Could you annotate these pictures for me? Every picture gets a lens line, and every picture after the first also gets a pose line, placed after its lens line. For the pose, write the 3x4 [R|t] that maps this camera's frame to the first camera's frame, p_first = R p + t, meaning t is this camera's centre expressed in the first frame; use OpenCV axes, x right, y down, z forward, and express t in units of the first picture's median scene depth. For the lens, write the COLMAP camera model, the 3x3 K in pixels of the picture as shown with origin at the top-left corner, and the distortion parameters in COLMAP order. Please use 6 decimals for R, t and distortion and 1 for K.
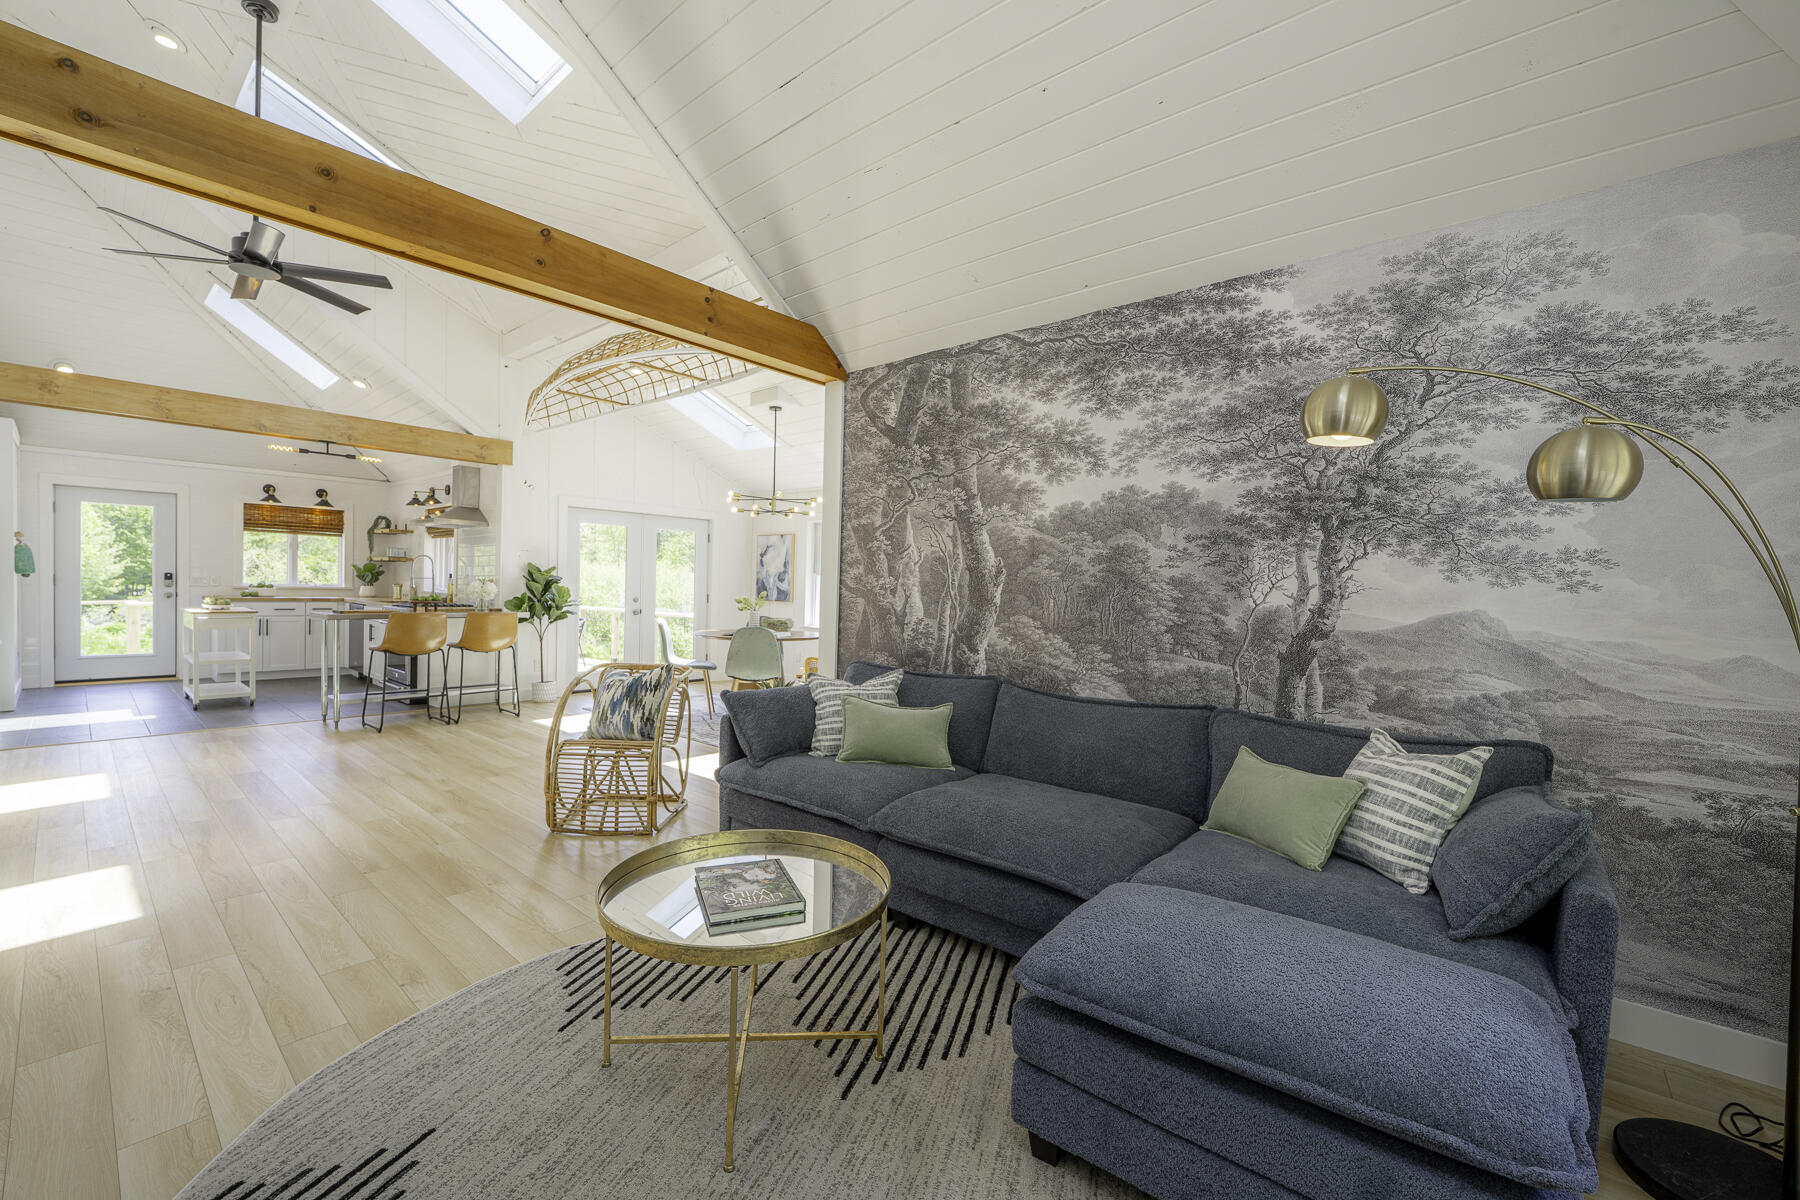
lens RADIAL K [[733.6, 0, 895.1], [0, 733.6, 605.0], [0, 0, 1]] dist [-0.005890, -0.003261]
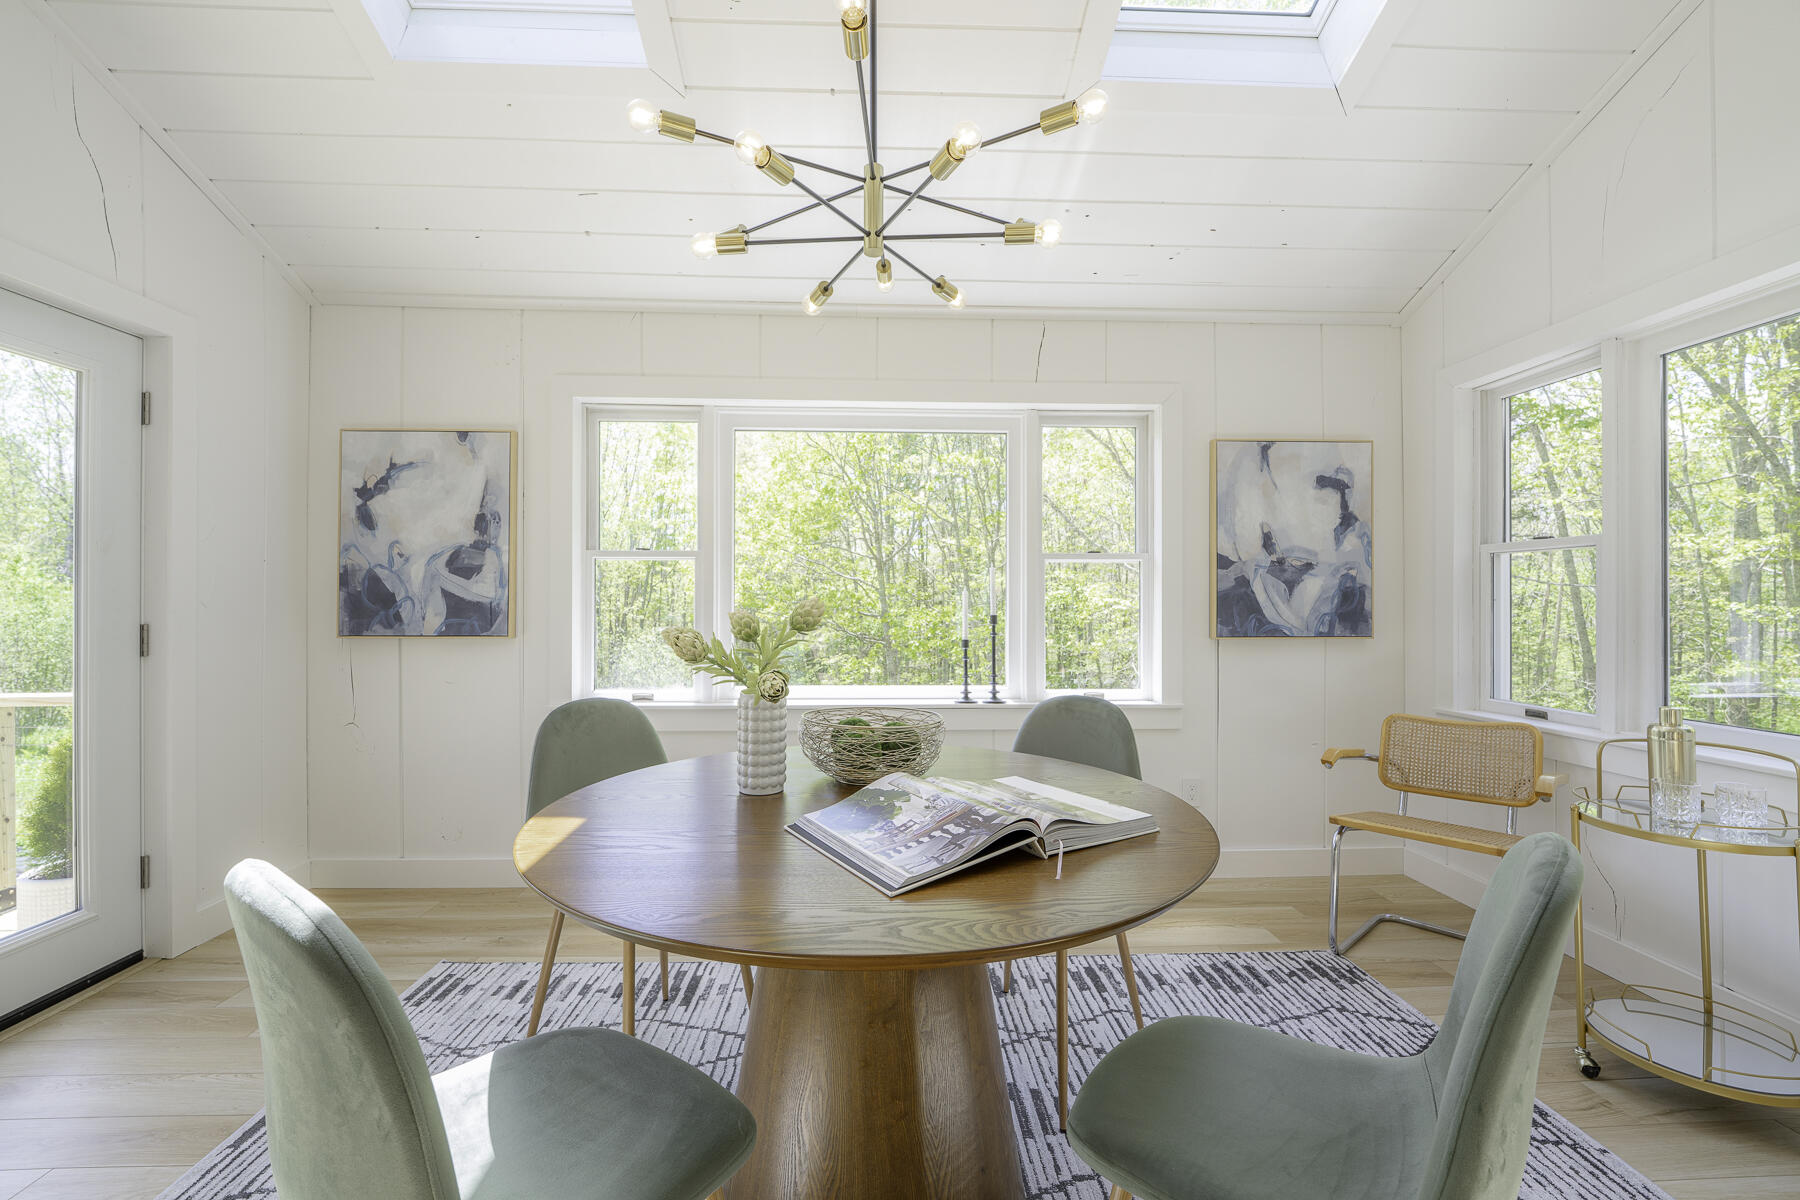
lens RADIAL K [[733.6, 0, 890.9], [0, 733.6, 605.6], [0, 0, 1]] dist [-0.005890, -0.003261]
pose [[0.727840, -0.026937, 0.685218, -0.721665], [0.035246, 0.999377, 0.001848, -0.037043], [-0.684841, 0.022806, 0.728336, 1.907581]]
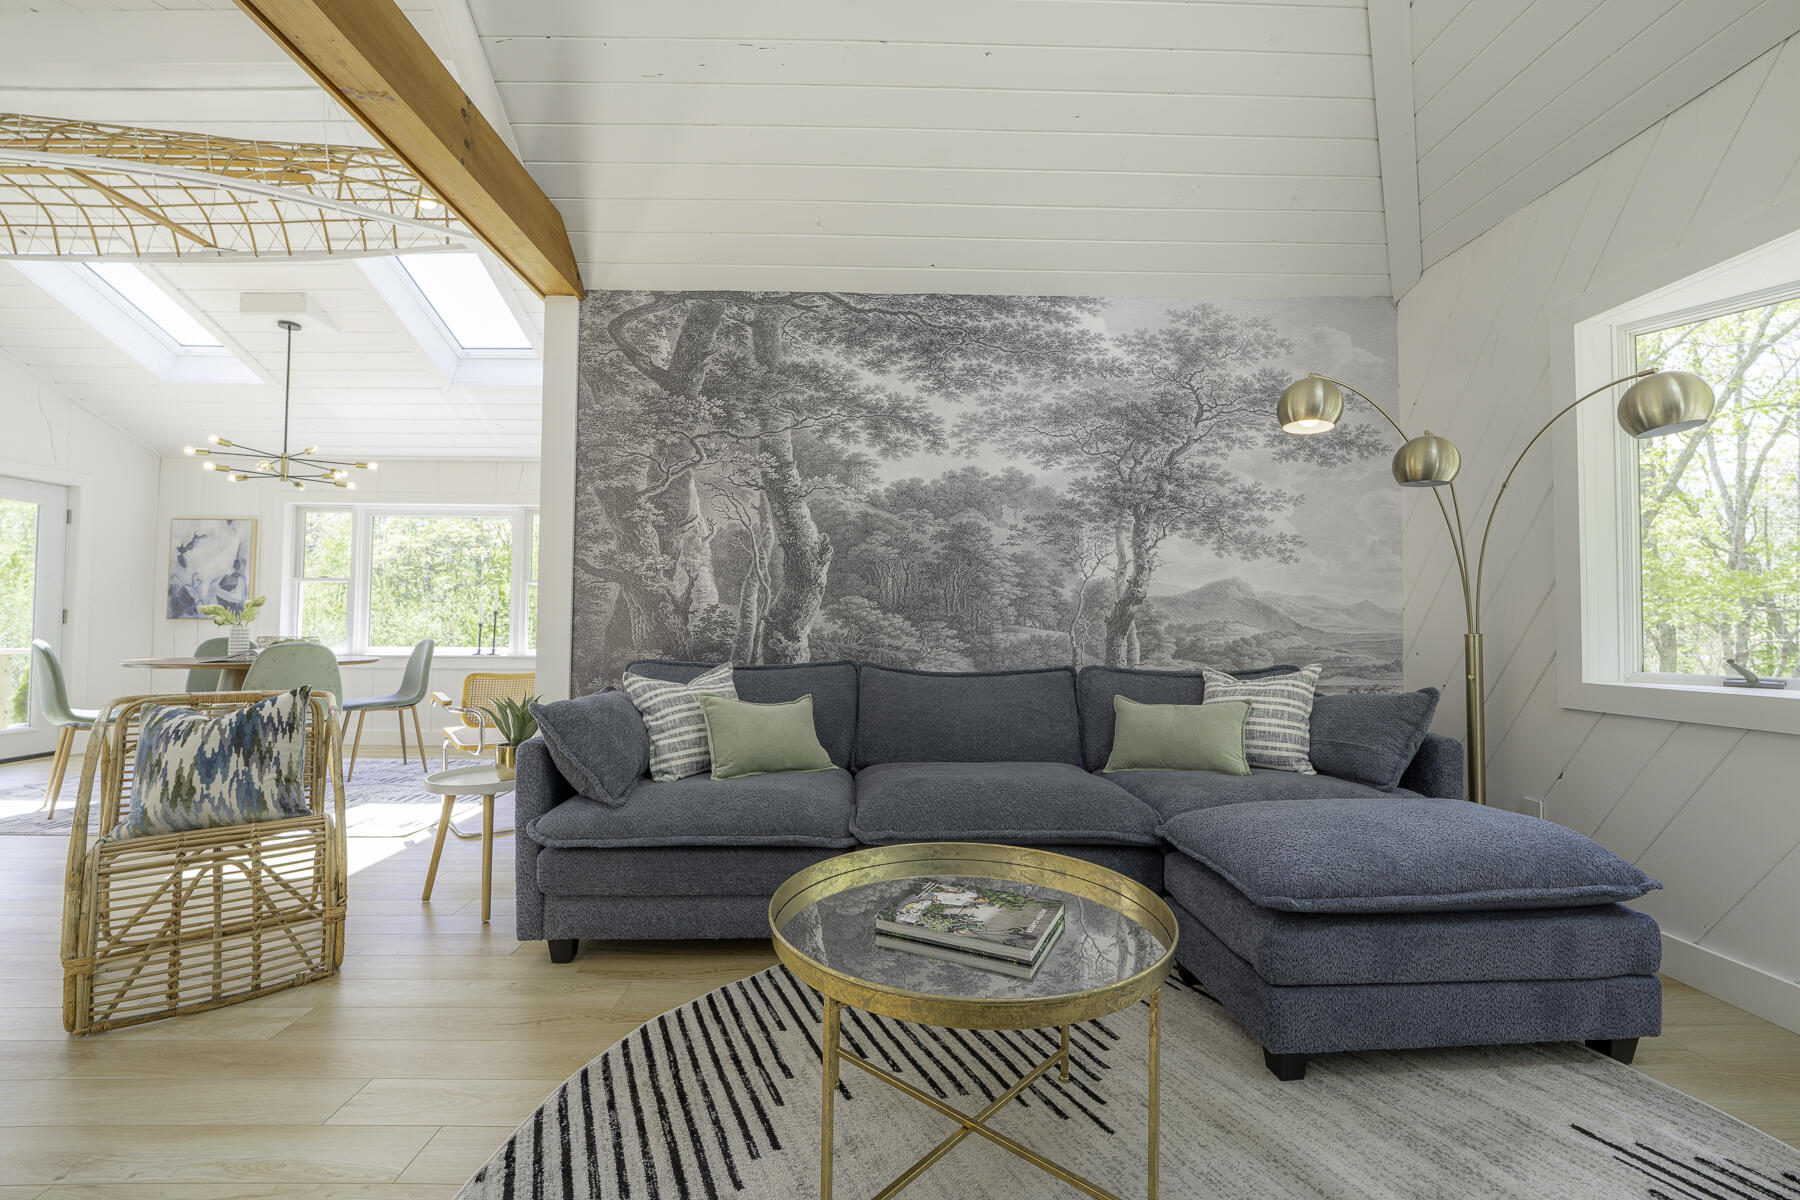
lens RADIAL K [[733.6, 0, 896.6], [0, 733.6, 604.1], [0, 0, 1]] dist [-0.005890, -0.003261]
pose [[0.737764, -0.001014, 0.675058, -0.461996], [0.030377, 0.999036, -0.031698, 0.062130], [-0.674375, 0.043892, 0.737084, 0.311871]]
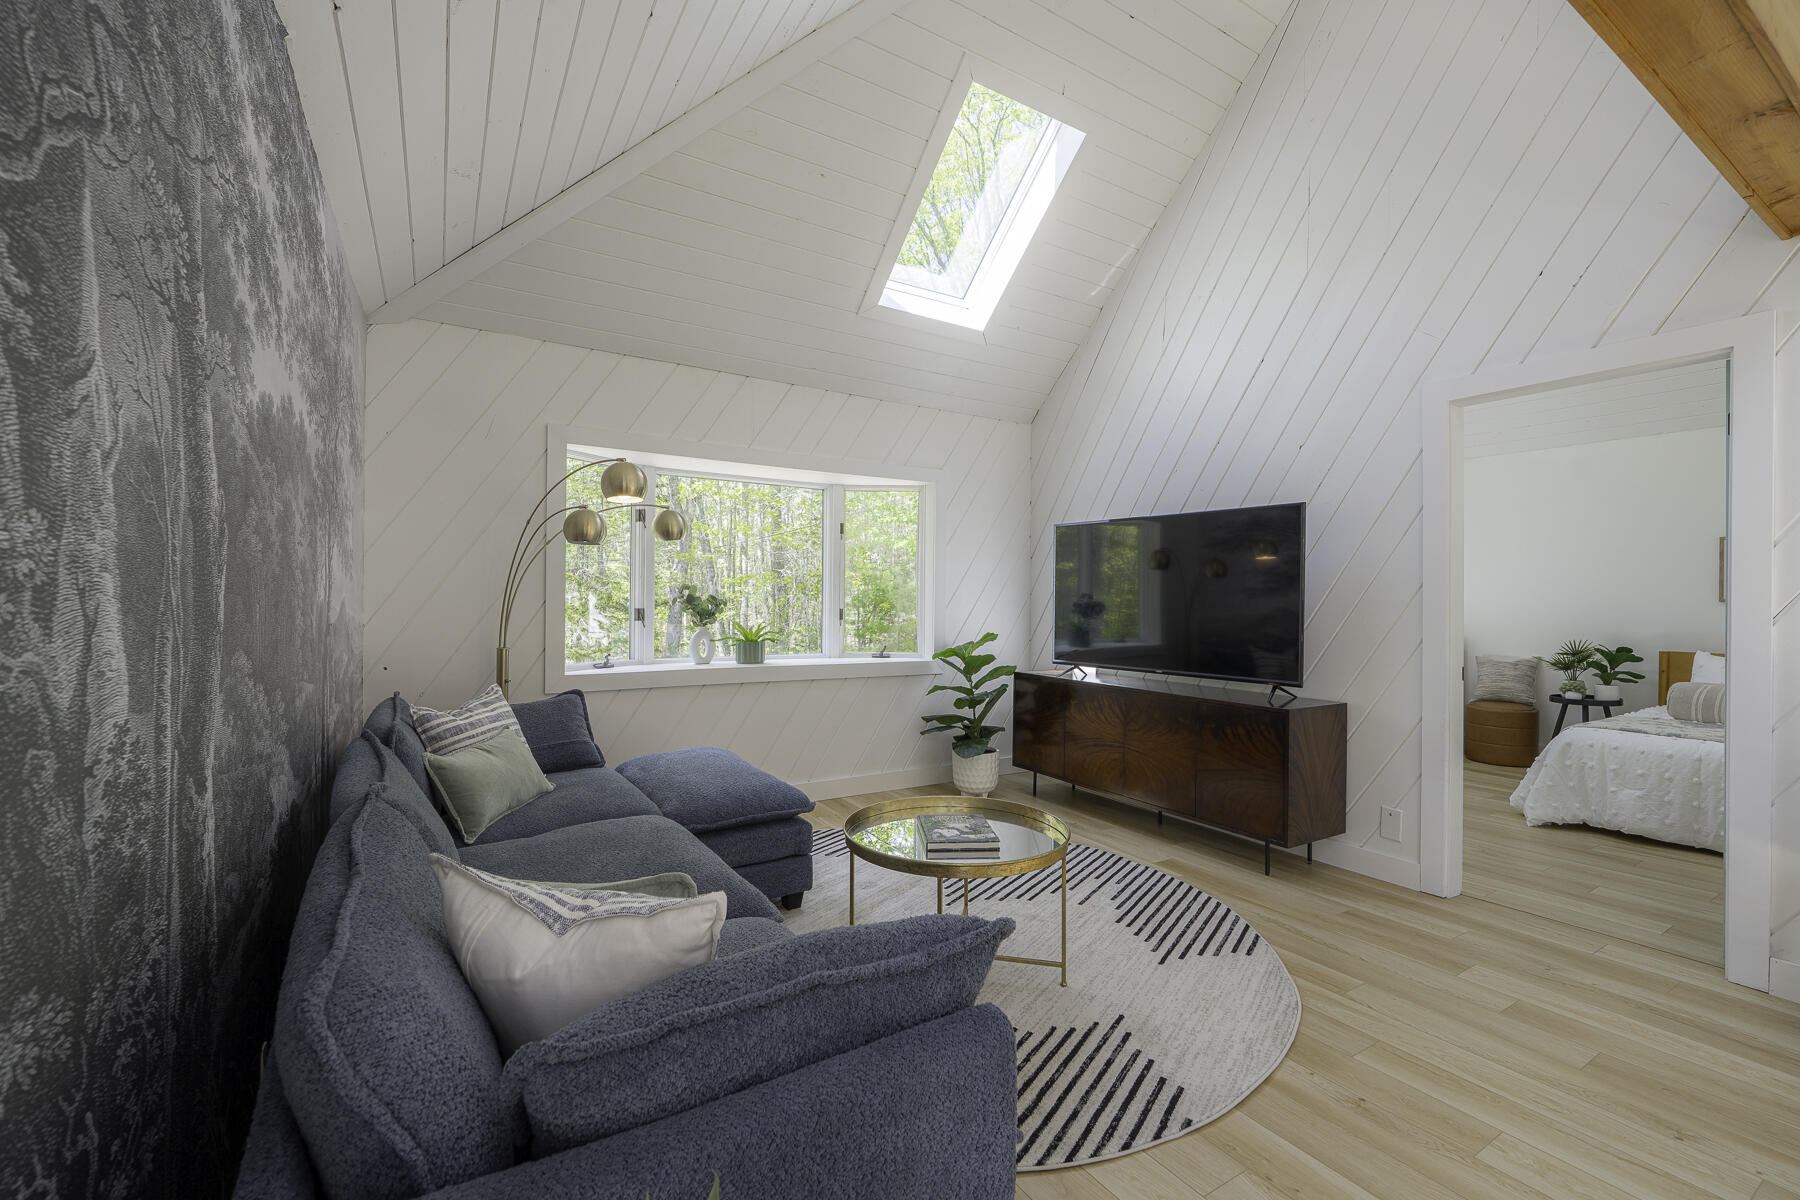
lens RADIAL K [[754.3, 0, 897.1], [0, 754.3, 602.0], [0, 0, 1]] dist [-0.001661, 0.000119]
pose [[-0.953205, -0.035423, 0.300241, -0.301007], [-0.025501, 0.998993, 0.036901, -0.037835], [-0.301246, 0.027517, -0.953149, 1.414430]]
